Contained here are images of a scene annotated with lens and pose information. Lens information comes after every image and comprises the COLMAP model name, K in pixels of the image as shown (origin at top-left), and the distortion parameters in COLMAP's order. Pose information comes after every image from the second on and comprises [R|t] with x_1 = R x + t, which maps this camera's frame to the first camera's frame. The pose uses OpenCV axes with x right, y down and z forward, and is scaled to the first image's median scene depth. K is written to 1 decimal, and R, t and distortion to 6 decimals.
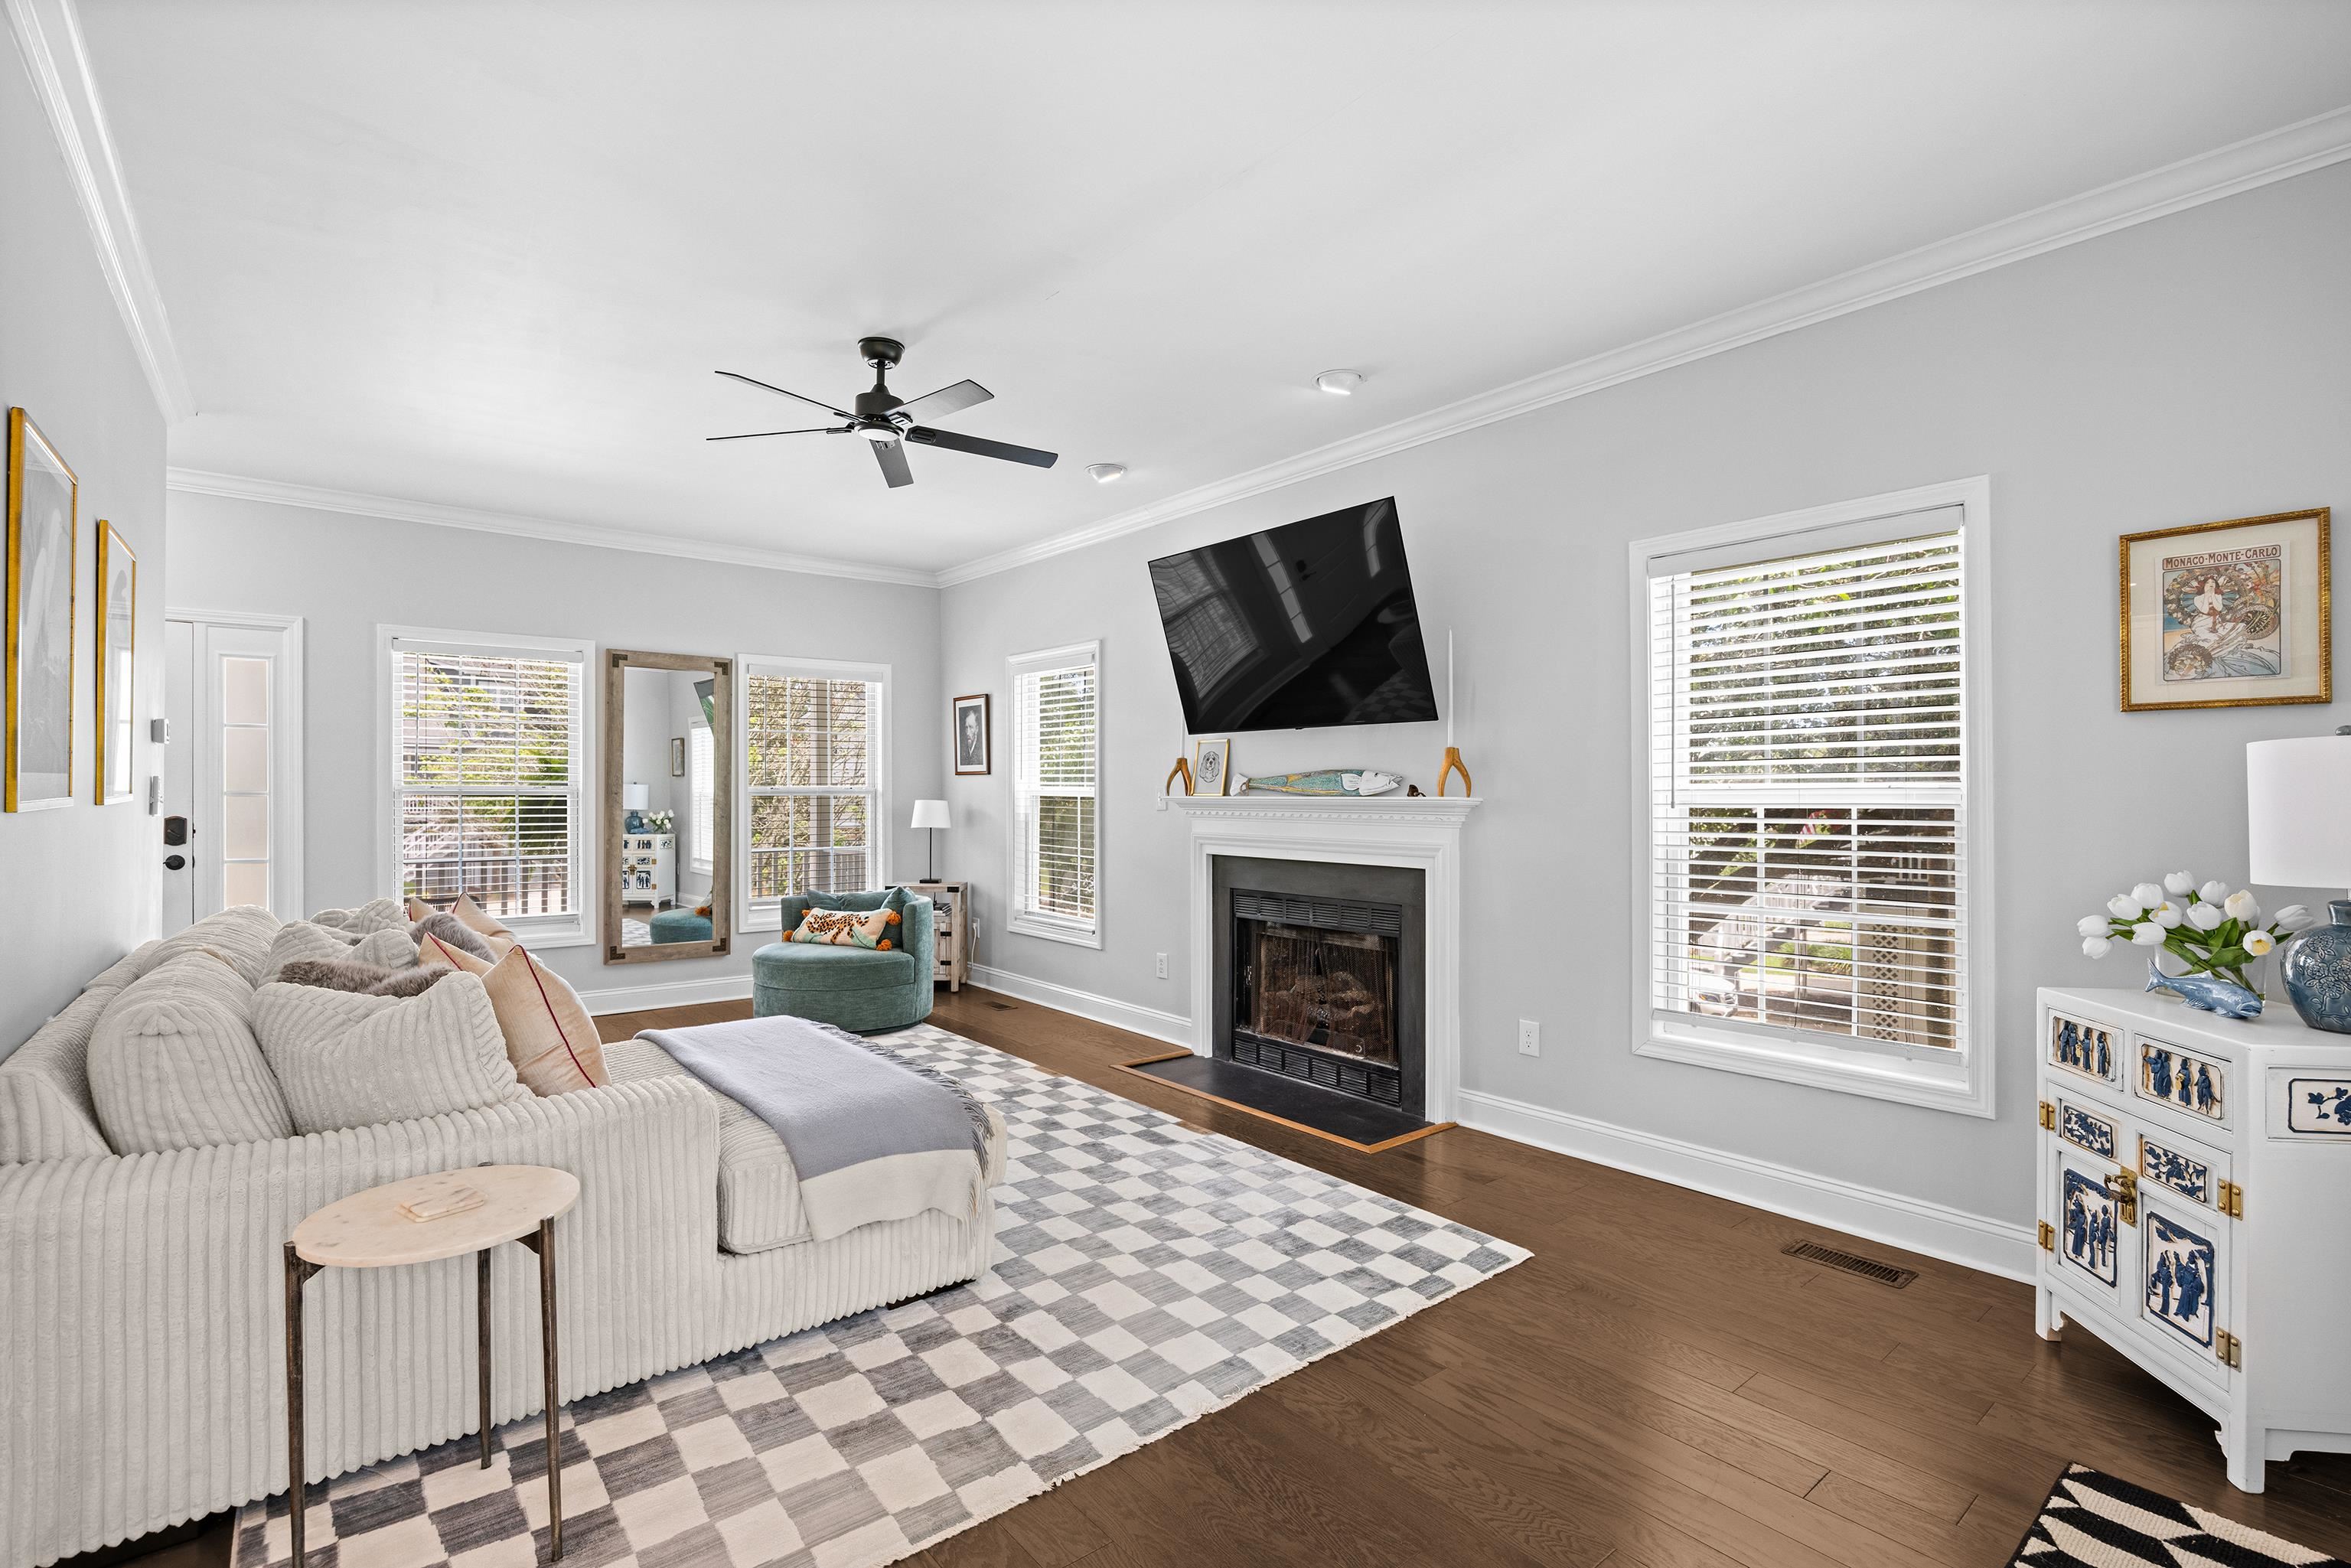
lens RADIAL K [[1080.8, 0, 1171.4], [0, 1080.8, 787.5], [0, 0, 1]] dist [-0.016003, 0.001155]
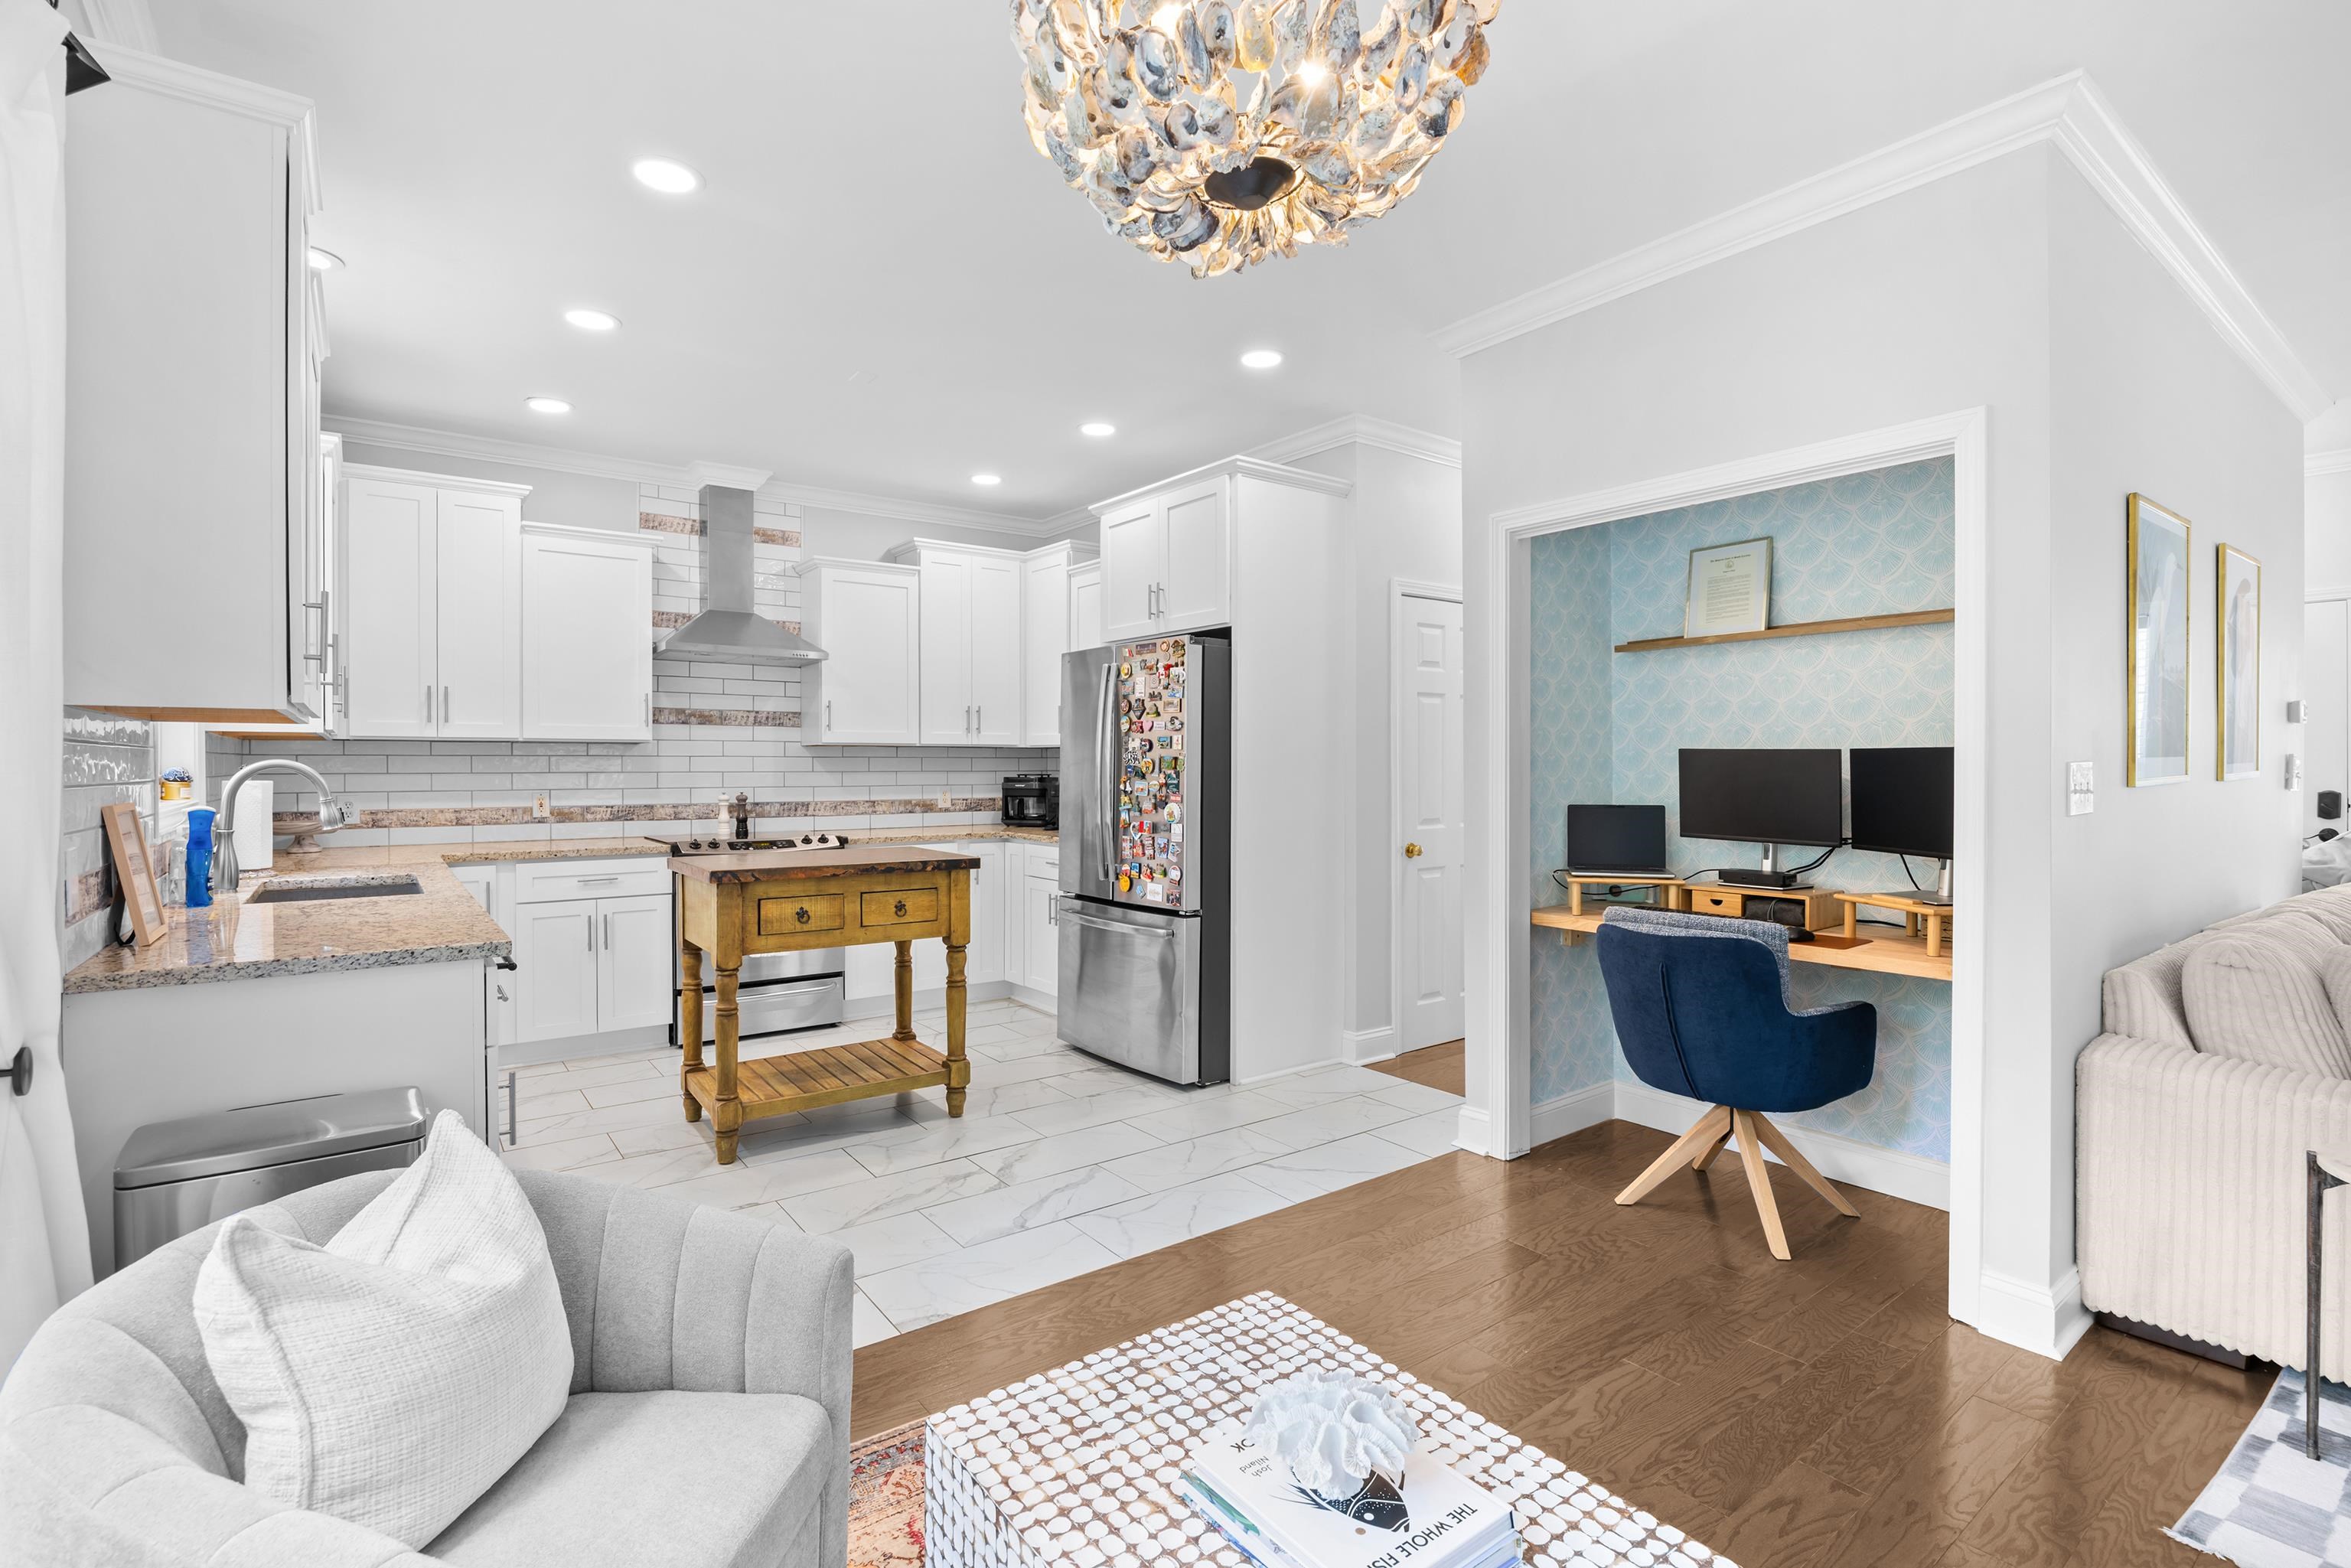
lens RADIAL K [[1080.8, 0, 1168.5], [0, 1080.8, 770.7], [0, 0, 1]] dist [-0.016003, 0.001155]
pose [[-0.046547, 0.003825, -0.998909, 0.192694], [0.008275, 0.999960, 0.003443, -0.007249], [0.998882, -0.008105, -0.046577, -0.102095]]
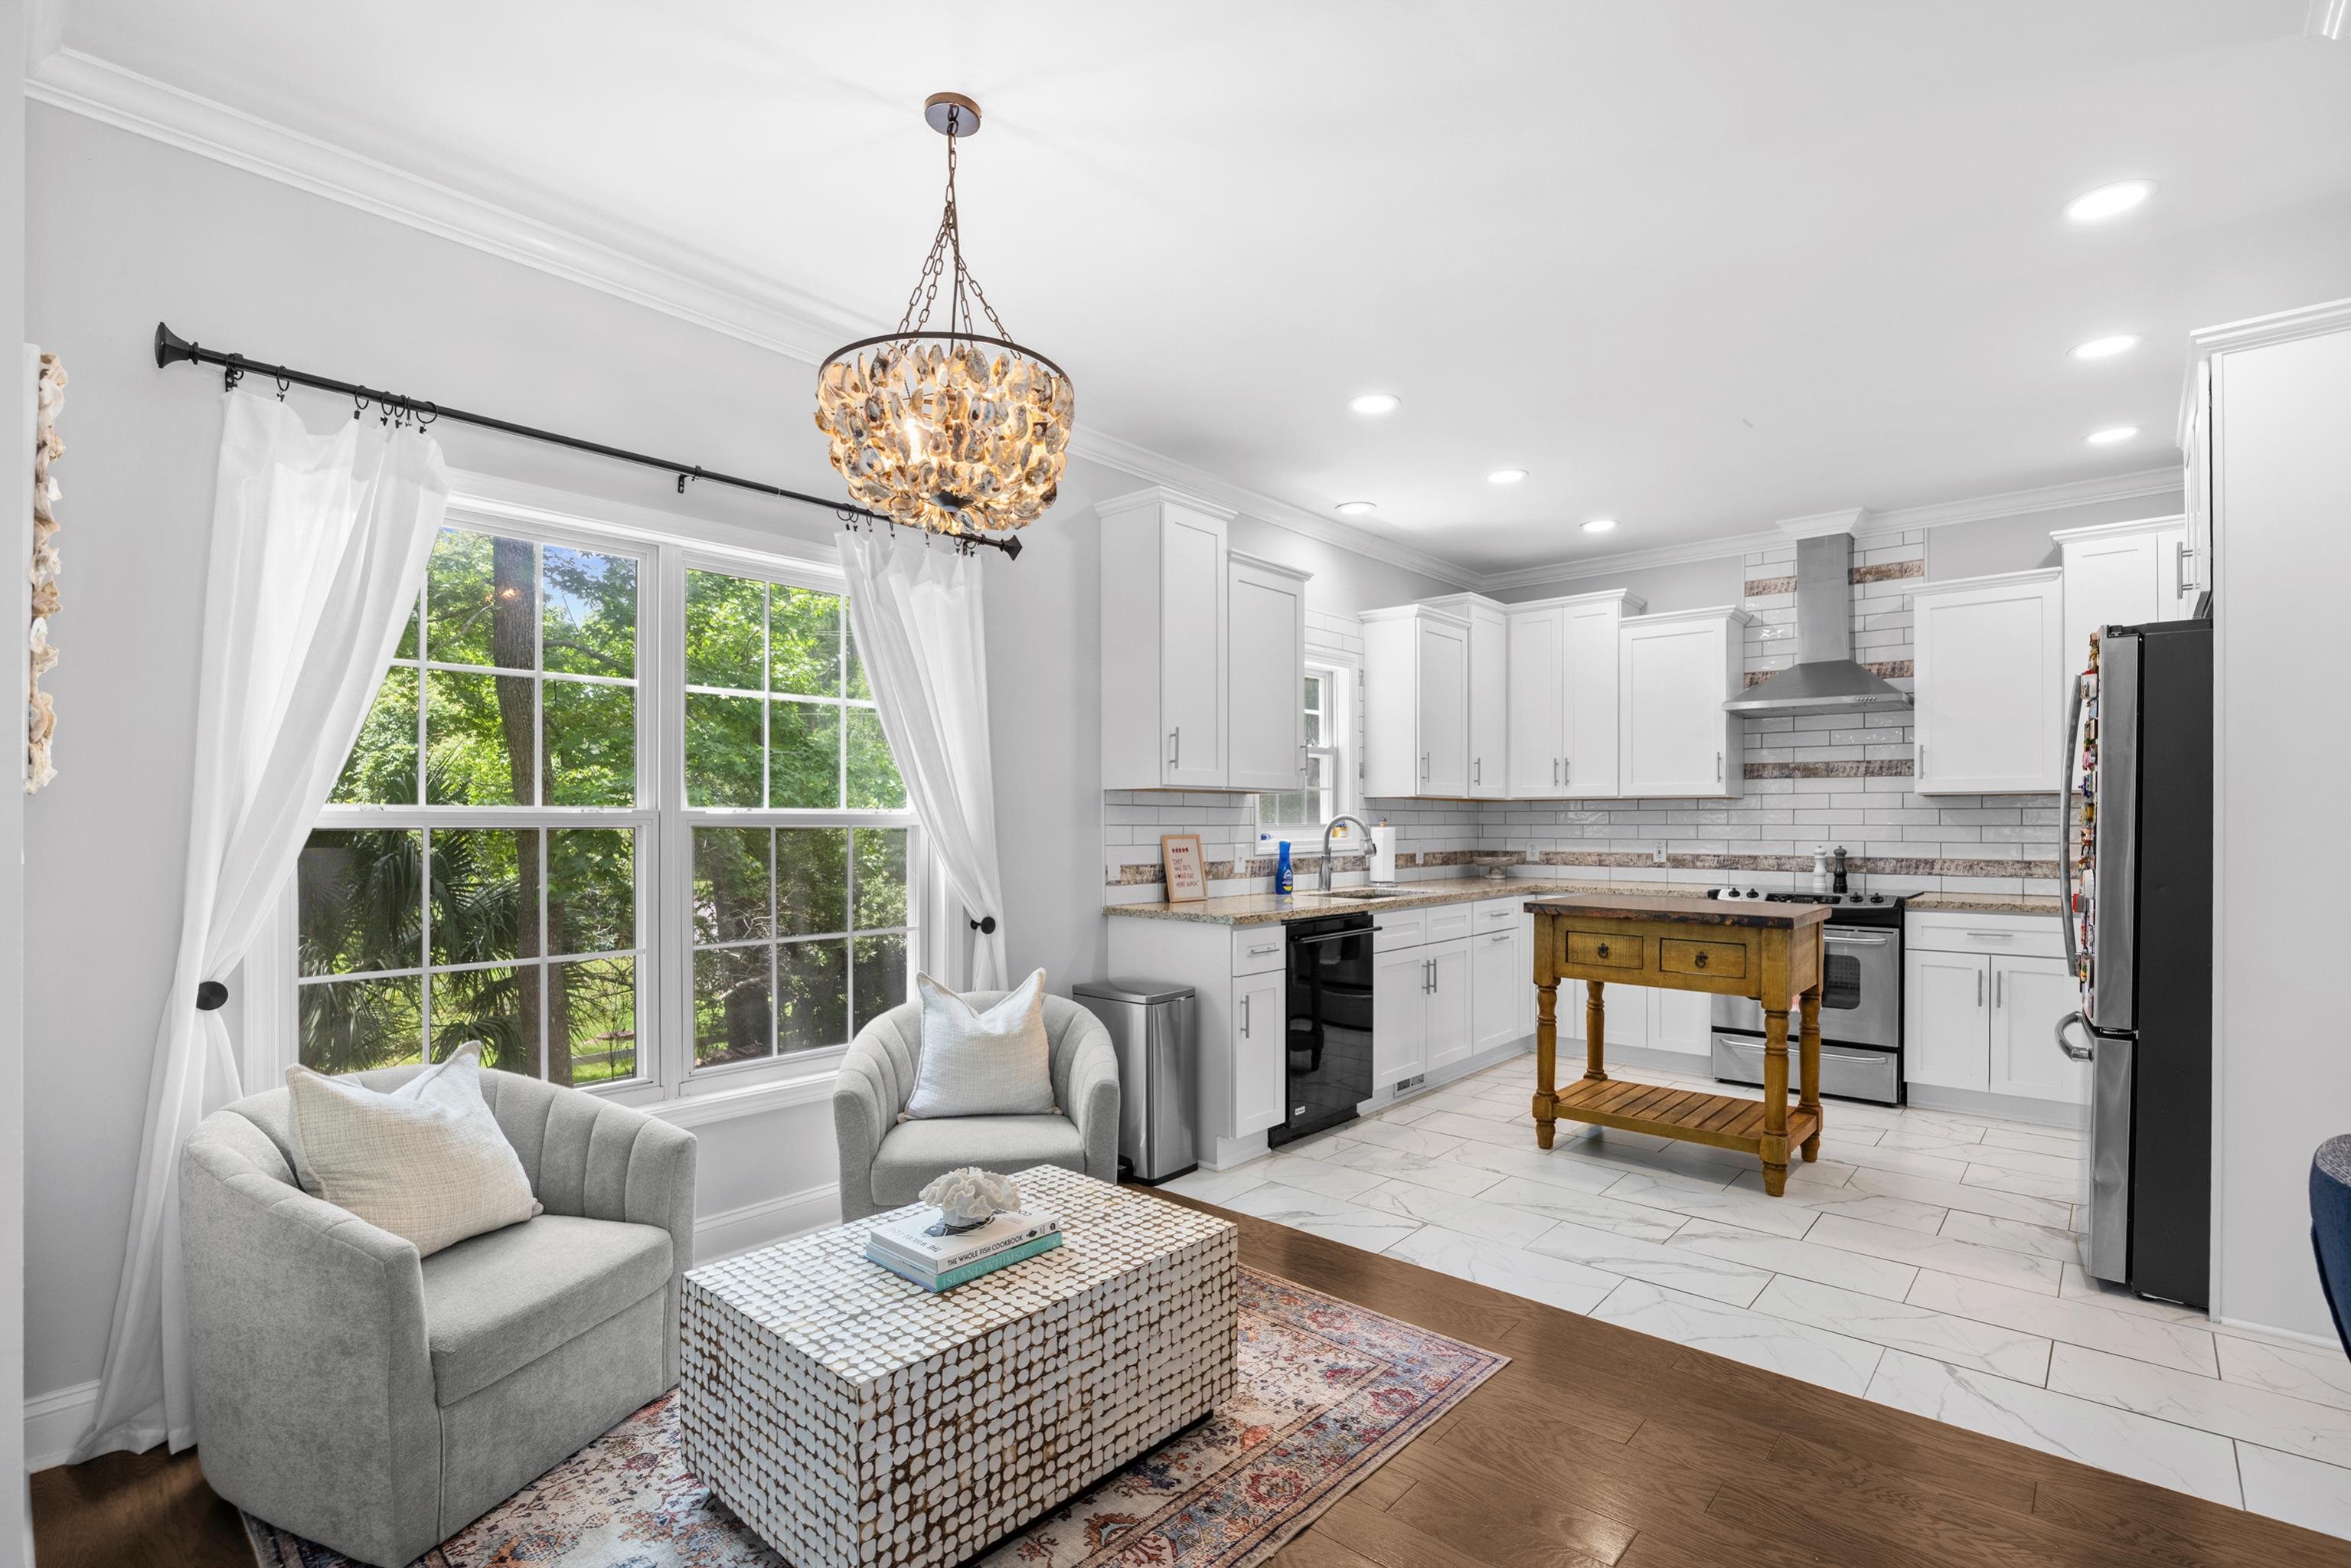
lens RADIAL K [[1080.9, 0, 1170.2], [0, 1080.9, 819.0], [0, 0, 1]] dist [-0.016003, 0.001155]
pose [[-0.988111, -0.002064, -0.153727, -0.171954], [-0.000392, 0.999940, -0.010908, 0.003242], [0.153740, -0.010718, -0.988053, 0.546246]]
